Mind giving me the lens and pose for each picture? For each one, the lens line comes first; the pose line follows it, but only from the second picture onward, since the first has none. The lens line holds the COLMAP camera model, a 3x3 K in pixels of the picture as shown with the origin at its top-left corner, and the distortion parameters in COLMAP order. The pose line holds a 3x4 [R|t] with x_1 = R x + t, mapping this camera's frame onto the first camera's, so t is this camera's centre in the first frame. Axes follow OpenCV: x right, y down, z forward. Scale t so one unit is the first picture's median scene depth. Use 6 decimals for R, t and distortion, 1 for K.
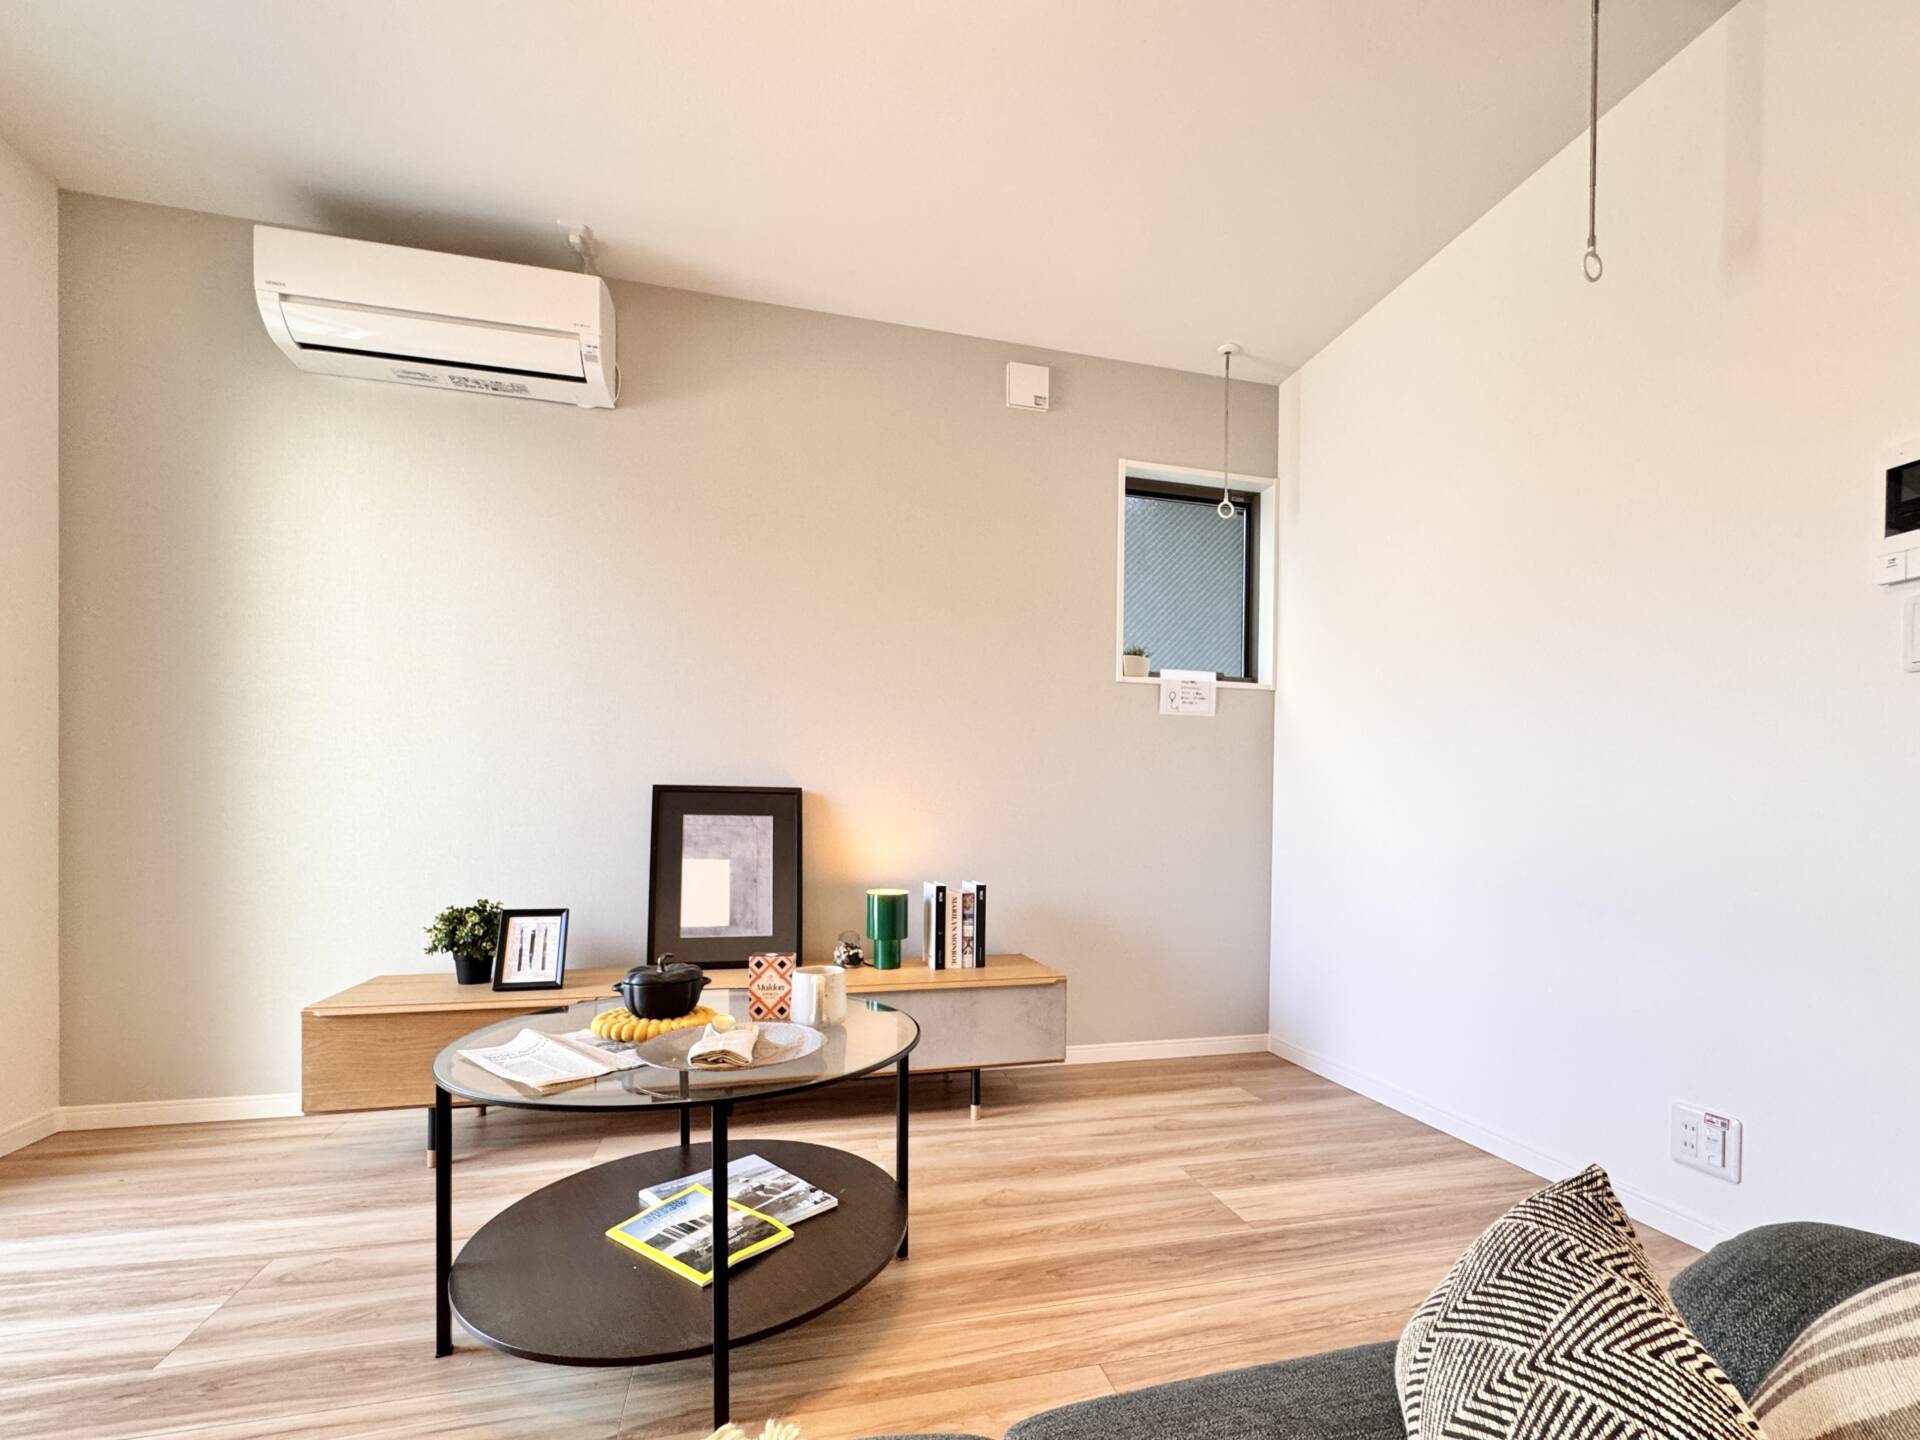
lens RADIAL K [[775.3, 0, 952.6], [0, 775.3, 853.8], [0, 0, 1]] dist [-0.003396, 0.001015]
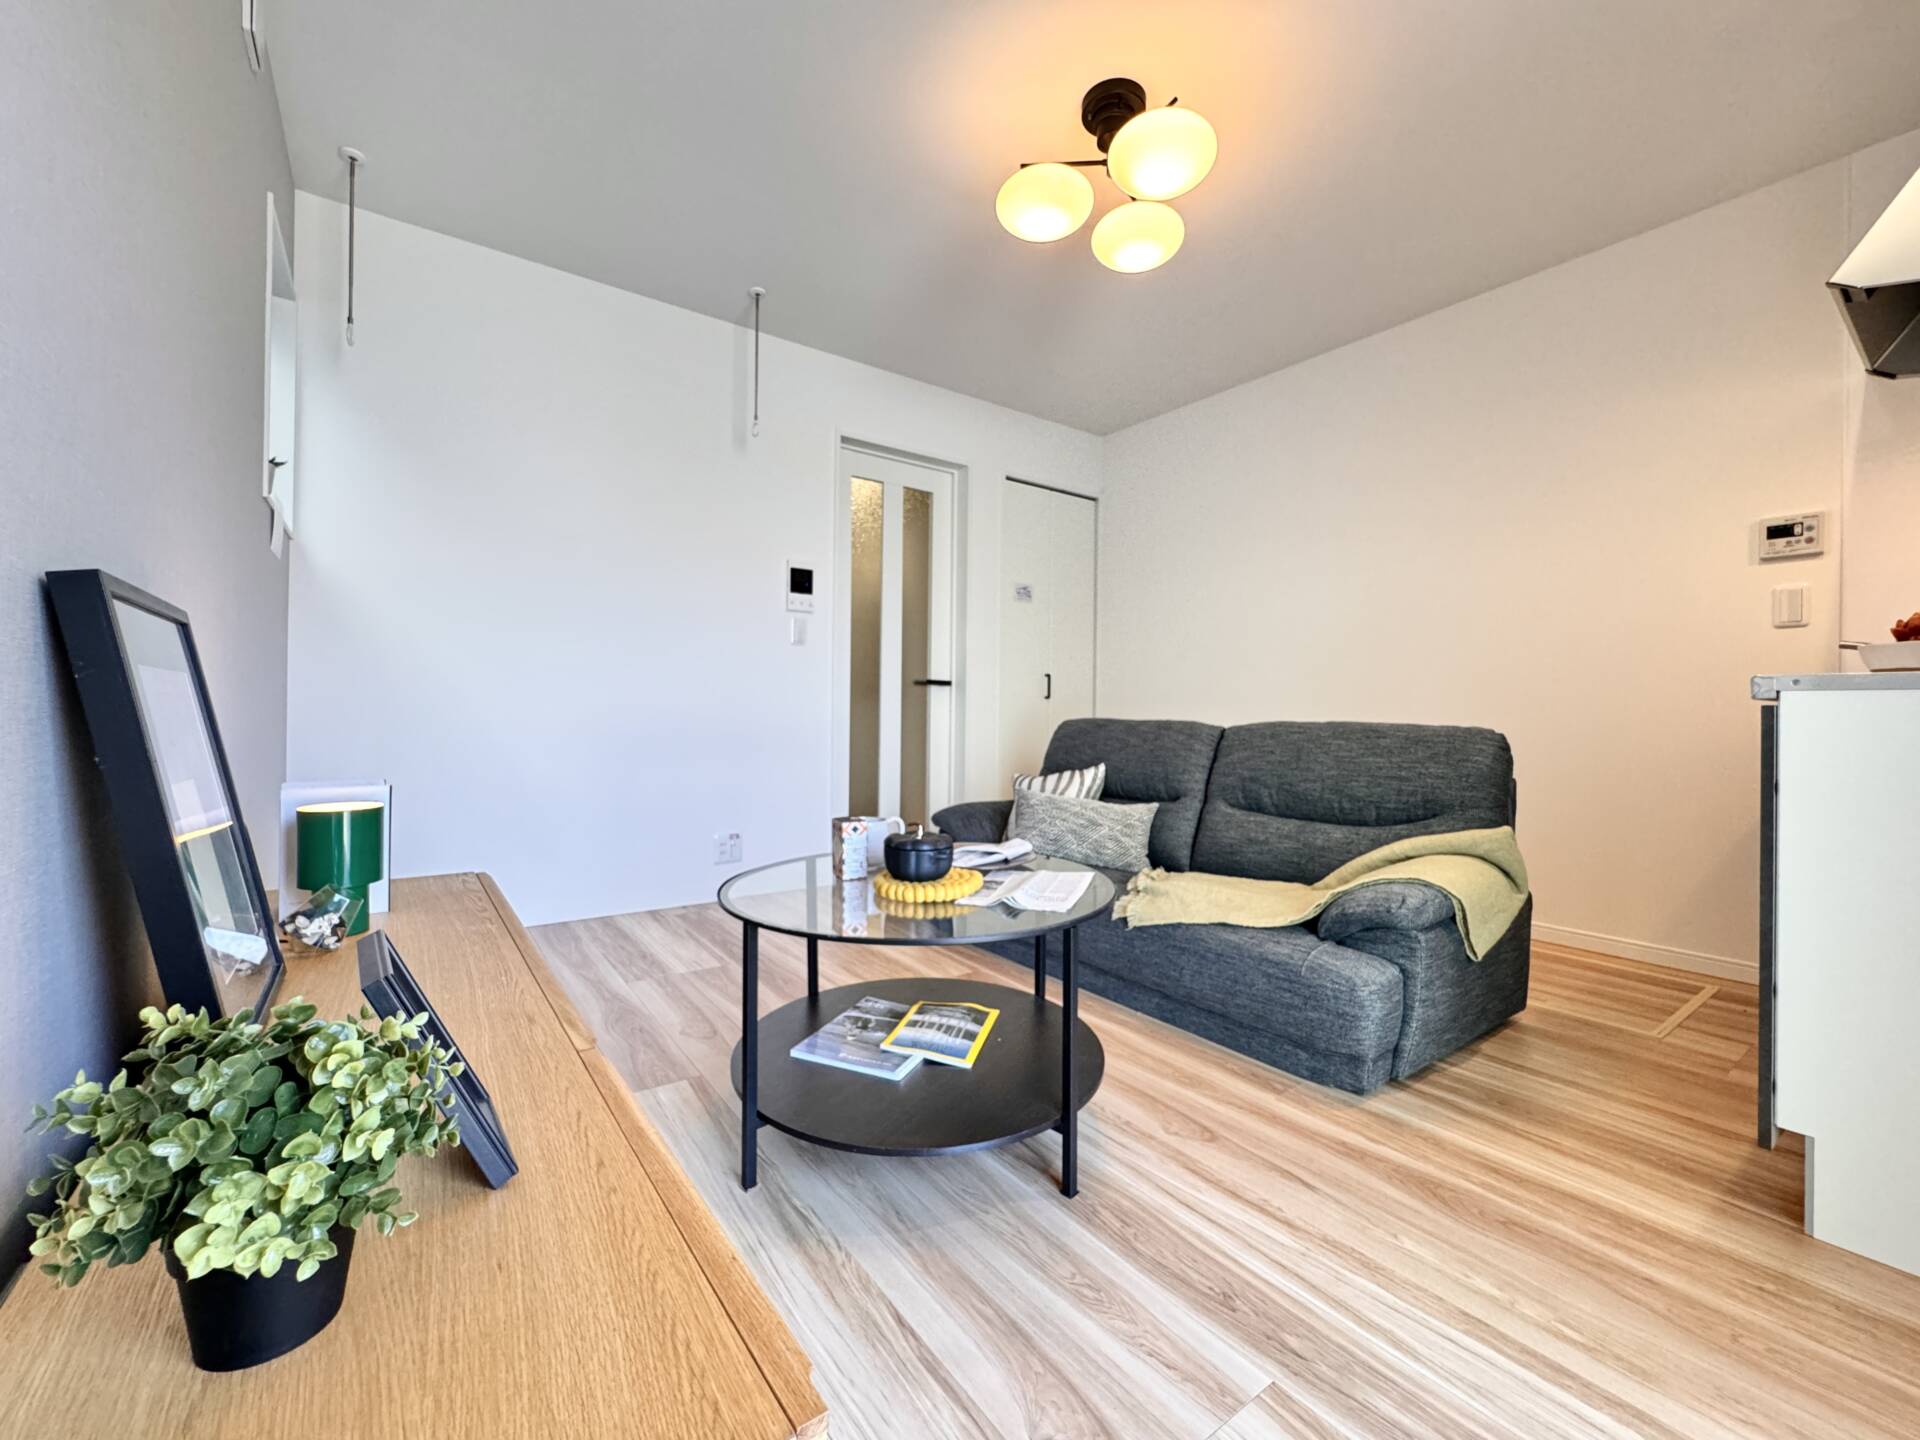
lens RADIAL K [[775.3, 0, 951.7], [0, 775.3, 716.7], [0, 0, 1]] dist [-0.003396, 0.001015]
pose [[-0.371299, -0.016092, 0.928374, -1.182507], [0.006134, 0.999785, 0.019783, -0.040548], [-0.928493, 0.013040, -0.371121, 1.140694]]
